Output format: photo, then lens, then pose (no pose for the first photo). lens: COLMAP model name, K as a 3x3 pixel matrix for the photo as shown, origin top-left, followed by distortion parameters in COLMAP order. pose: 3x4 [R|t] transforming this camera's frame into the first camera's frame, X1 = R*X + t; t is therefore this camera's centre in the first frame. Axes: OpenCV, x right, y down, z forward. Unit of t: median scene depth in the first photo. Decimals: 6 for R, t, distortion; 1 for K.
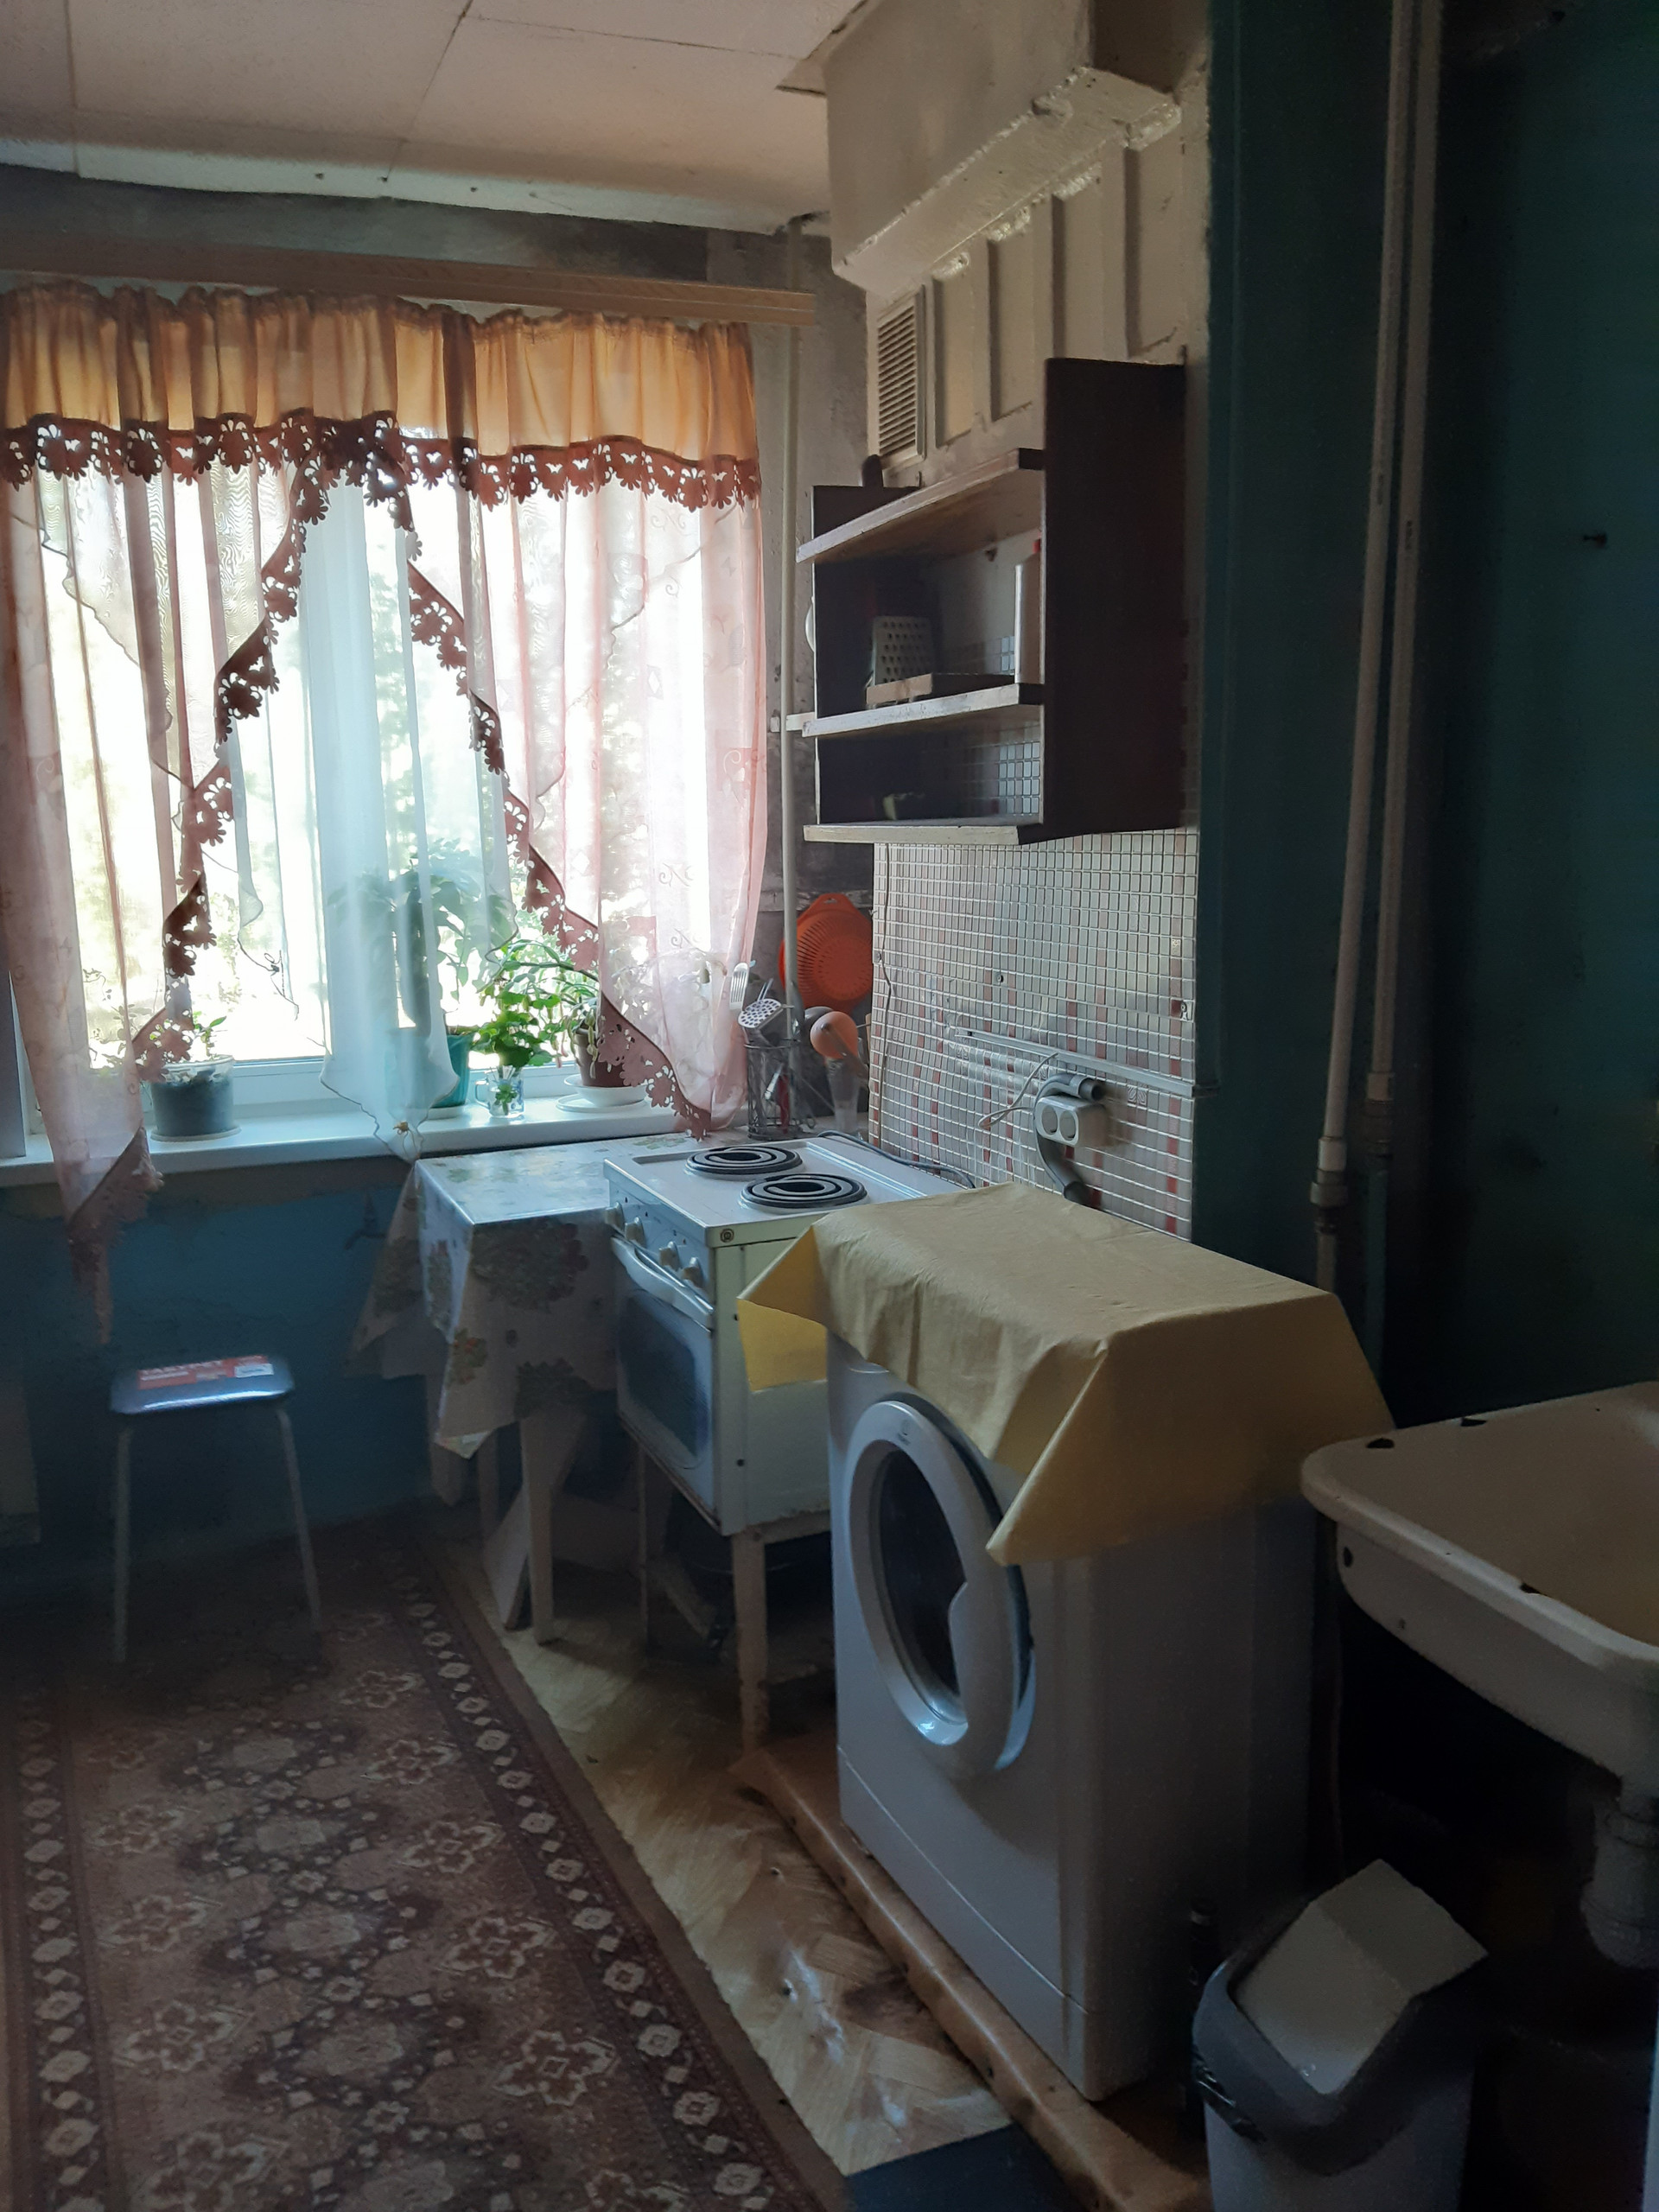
lens RADIAL K [[1764.8, 0, 829.5], [0, 1764.8, 1106.0], [0, 0, 1]] dist [0.097718, -0.183338]
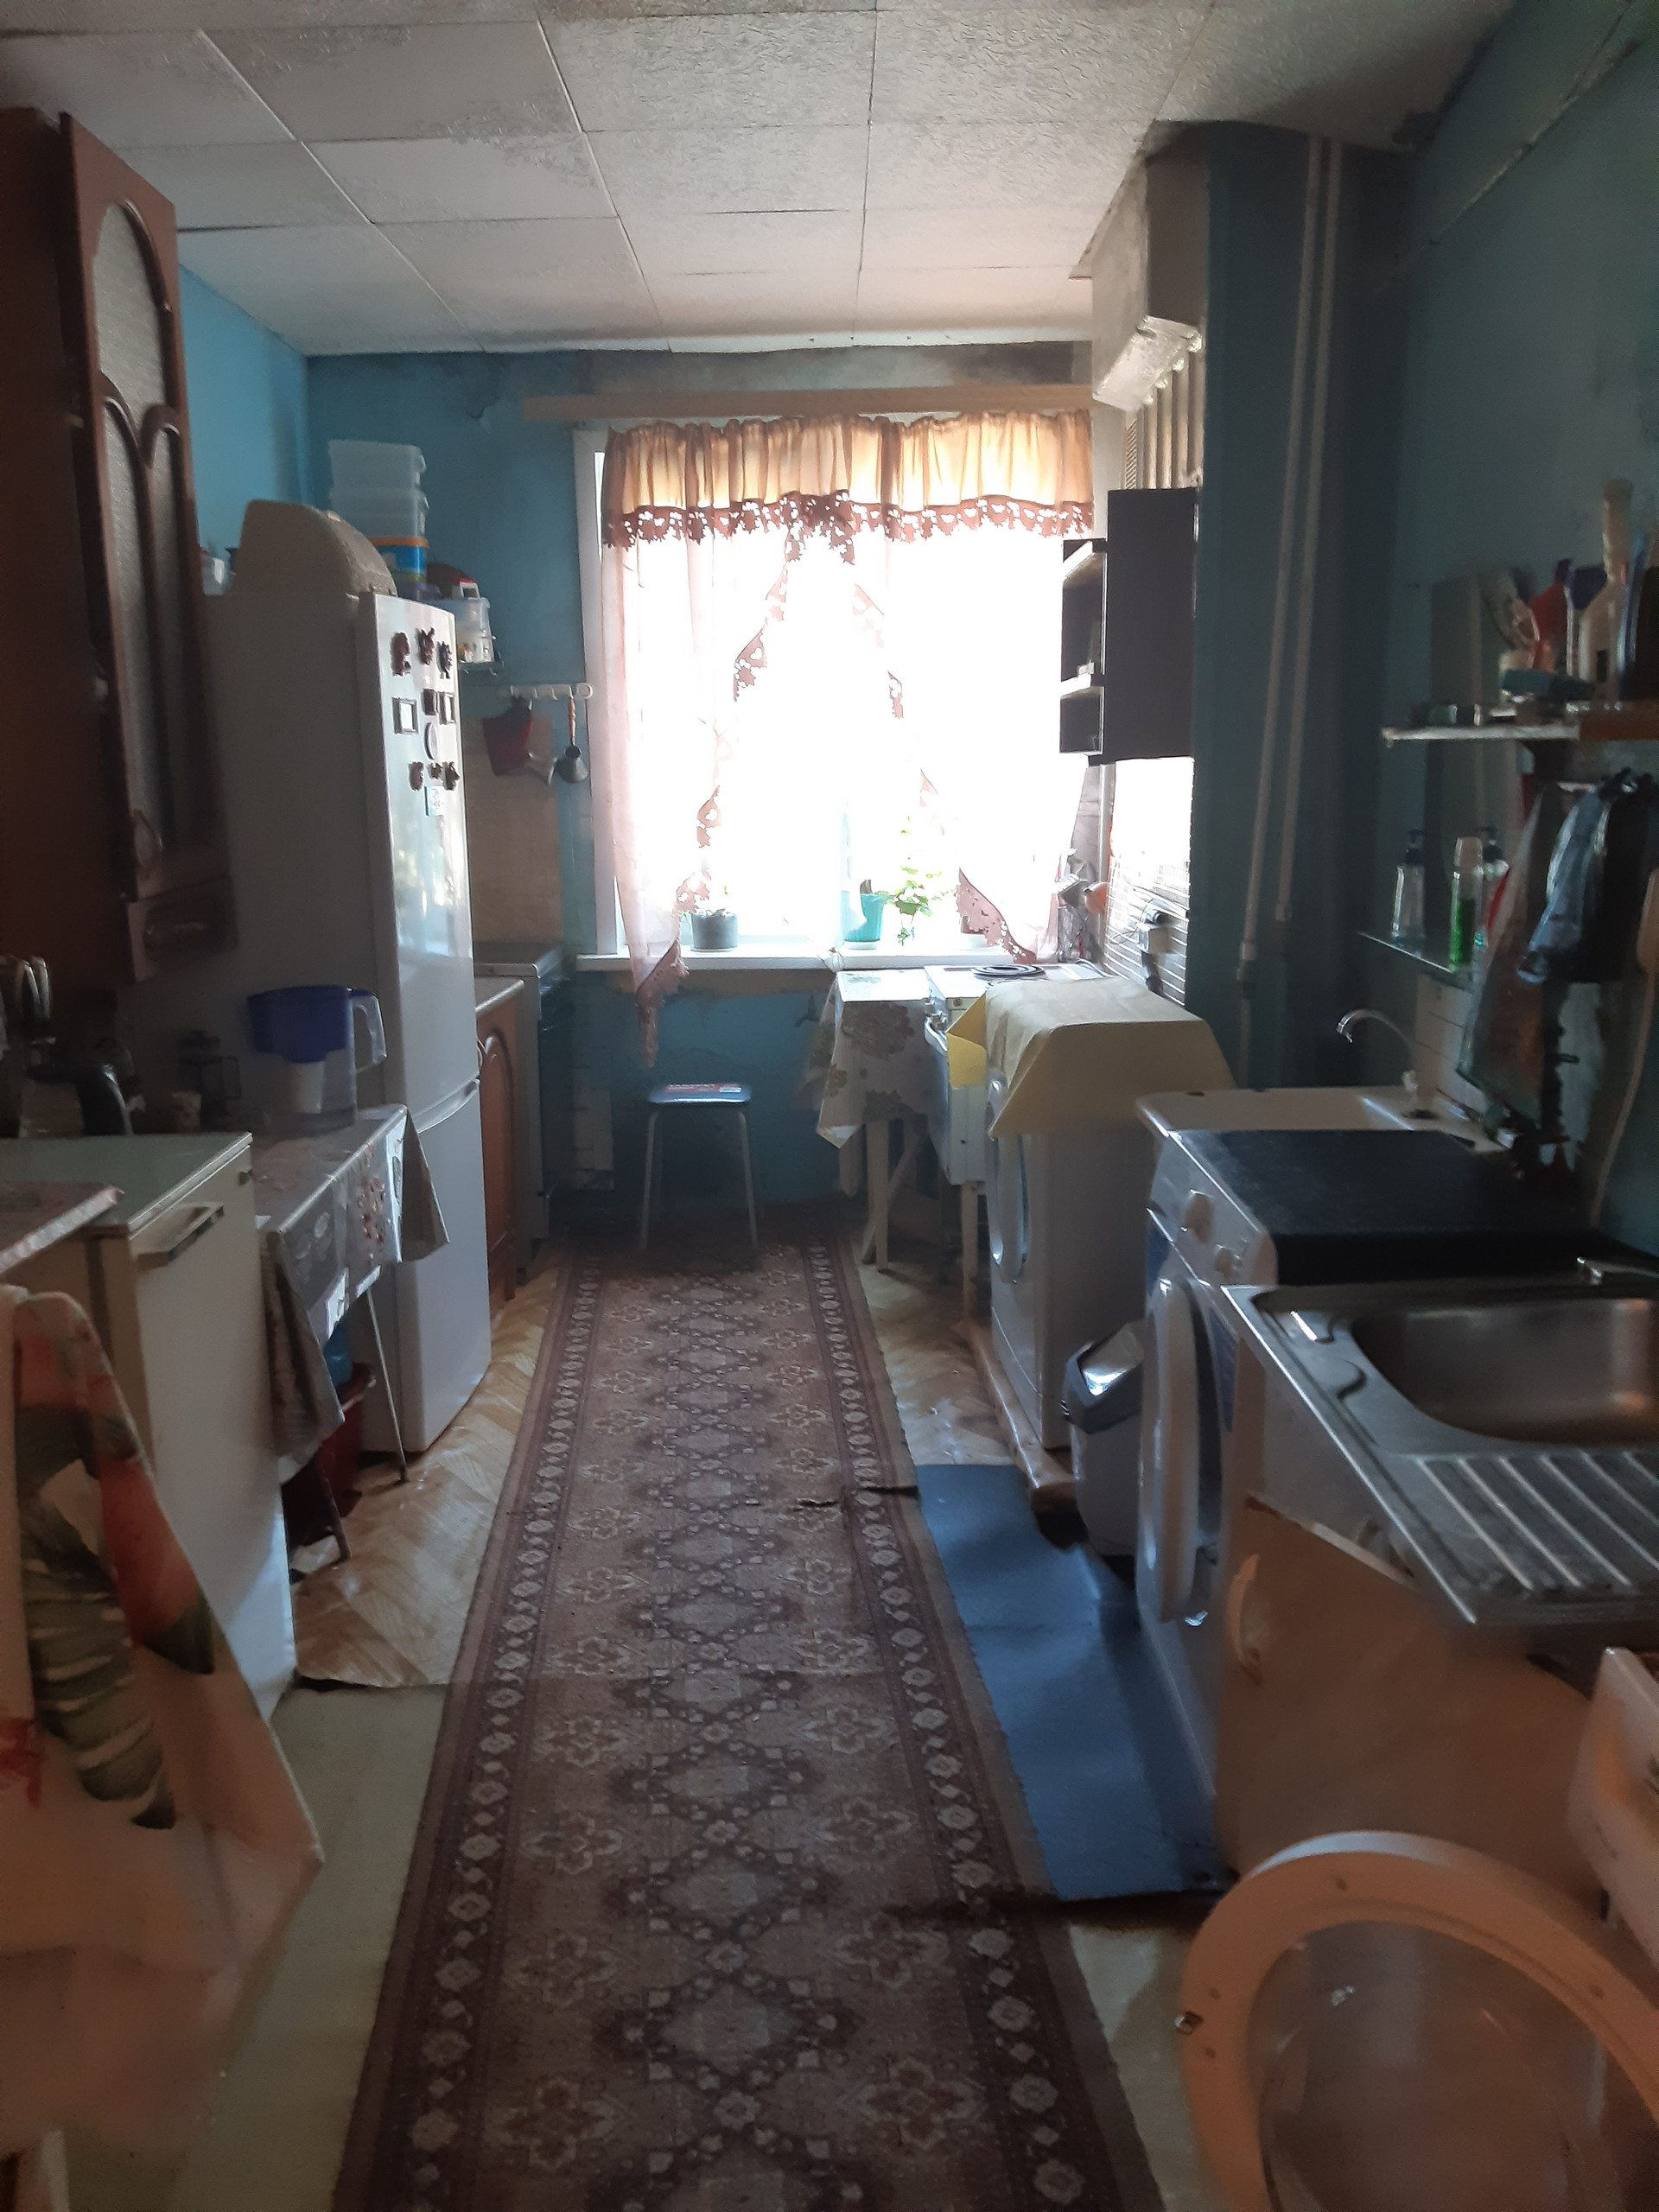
lens RADIAL K [[1764.8, 0, 829.5], [0, 1764.8, 1106.0], [0, 0, 1]] dist [0.097718, -0.183338]
pose [[0.930083, 0.079021, -0.358750, 0.360671], [-0.064766, 0.996565, 0.051601, 0.076317], [0.361596, -0.024758, 0.932006, -0.501292]]
